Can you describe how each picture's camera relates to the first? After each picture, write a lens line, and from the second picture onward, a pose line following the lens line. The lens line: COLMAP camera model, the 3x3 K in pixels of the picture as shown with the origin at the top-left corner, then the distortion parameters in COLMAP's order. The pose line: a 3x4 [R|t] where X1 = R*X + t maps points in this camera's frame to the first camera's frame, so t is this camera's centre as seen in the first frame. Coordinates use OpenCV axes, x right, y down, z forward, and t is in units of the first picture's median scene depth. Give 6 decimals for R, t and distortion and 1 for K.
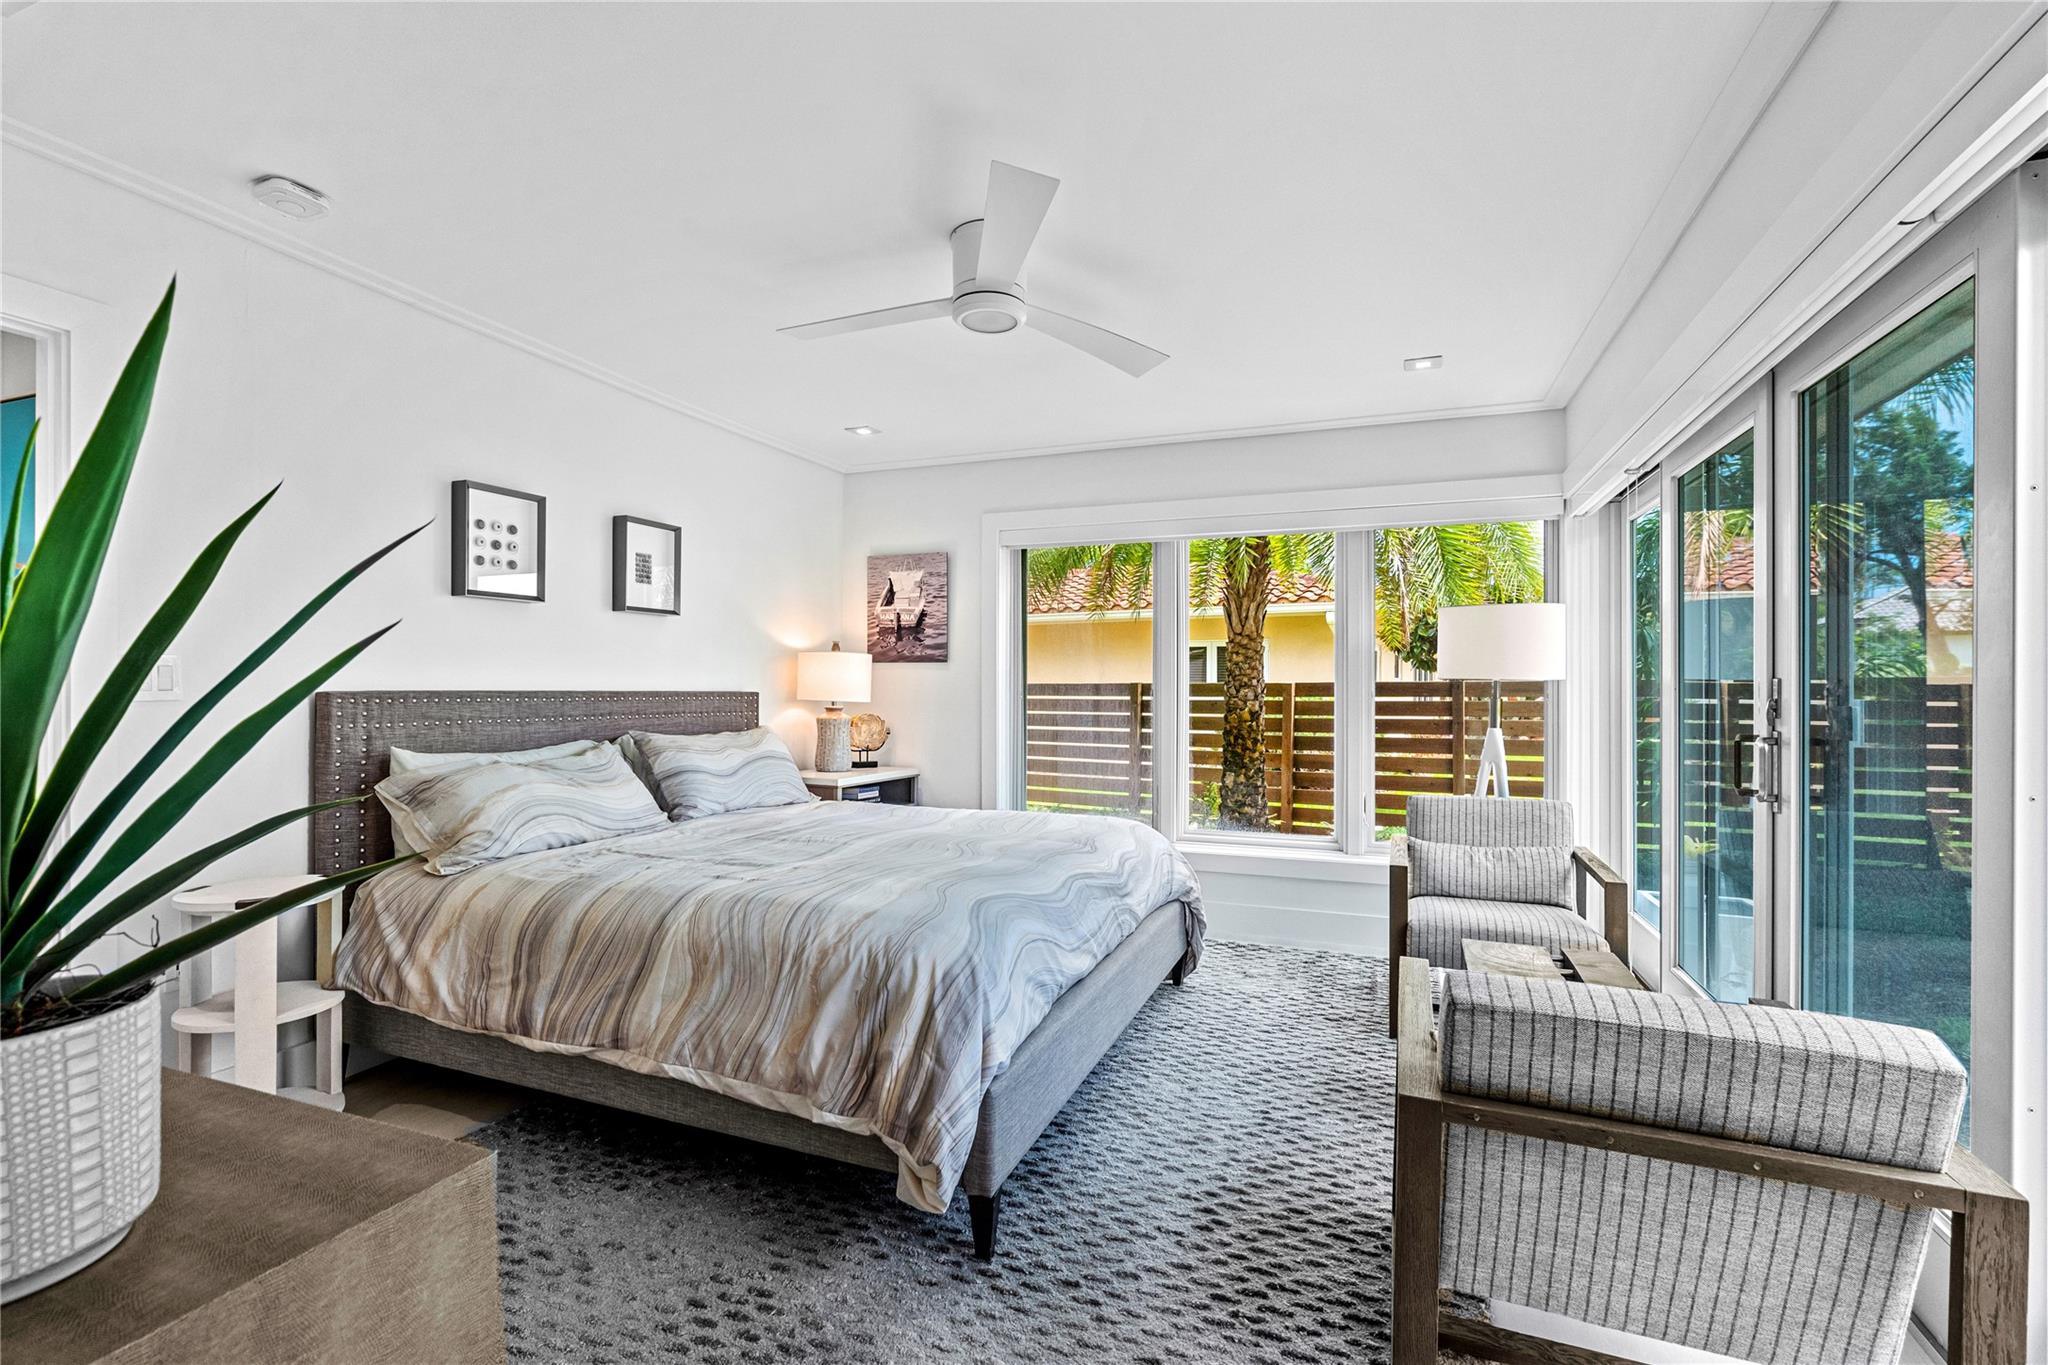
lens RADIAL K [[937.9, 0, 1028.6], [0, 937.9, 682.0], [0, 0, 1]] dist [-0.002423, 0.000420]
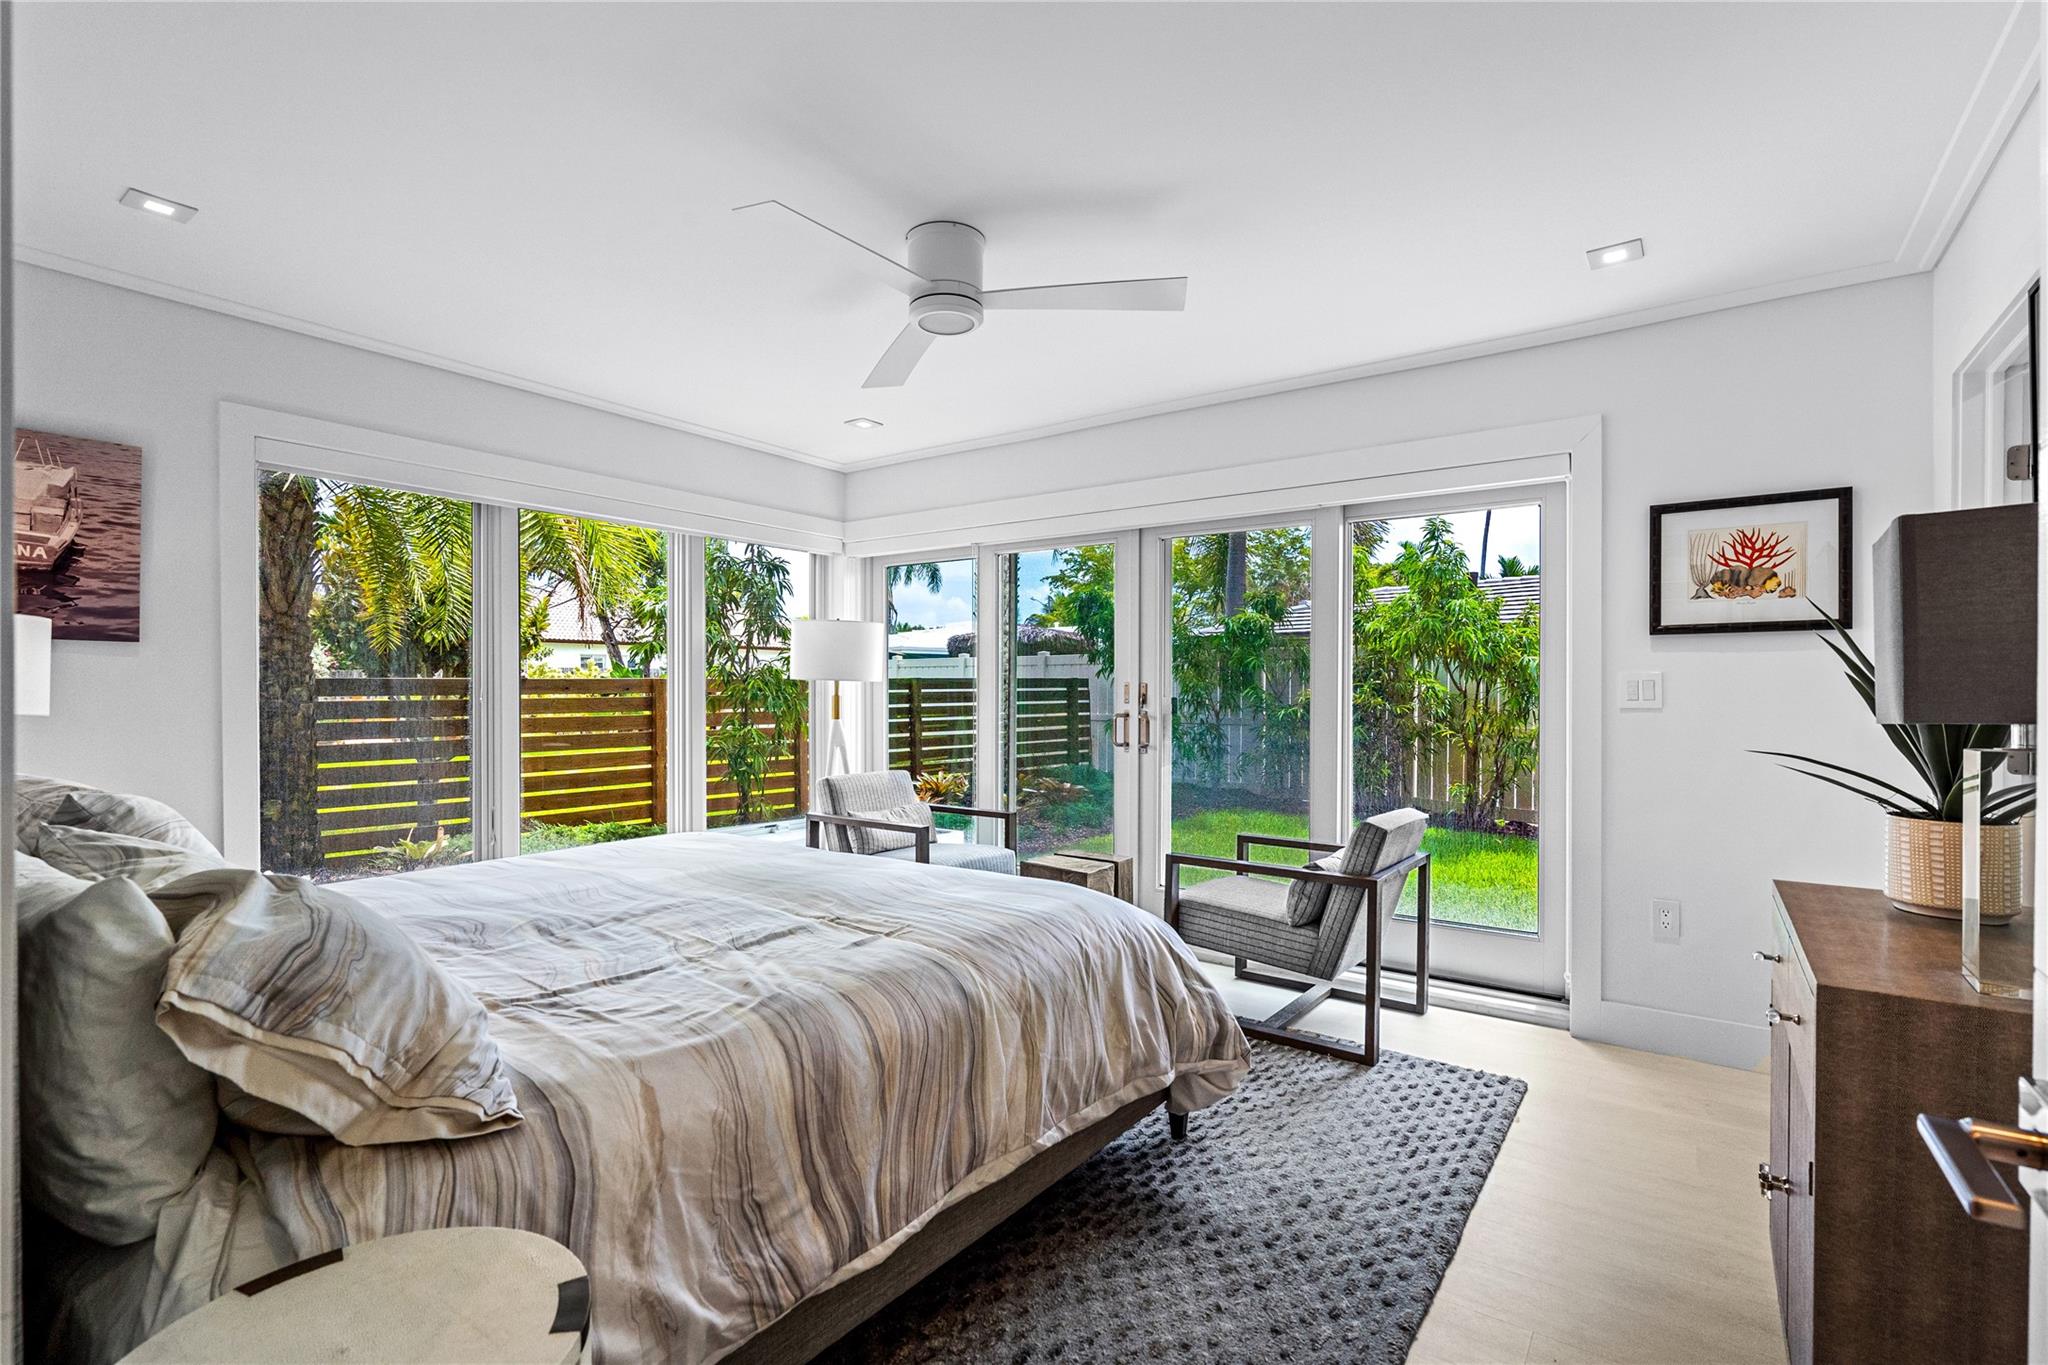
lens RADIAL K [[937.9, 0, 1026.1], [0, 937.9, 687.8], [0, 0, 1]] dist [-0.002423, 0.000420]
pose [[0.255671, -0.009147, 0.966721, -0.494996], [0.000448, 0.999956, 0.009343, 0.001891], [-0.966764, -0.001956, 0.255663, 0.335317]]
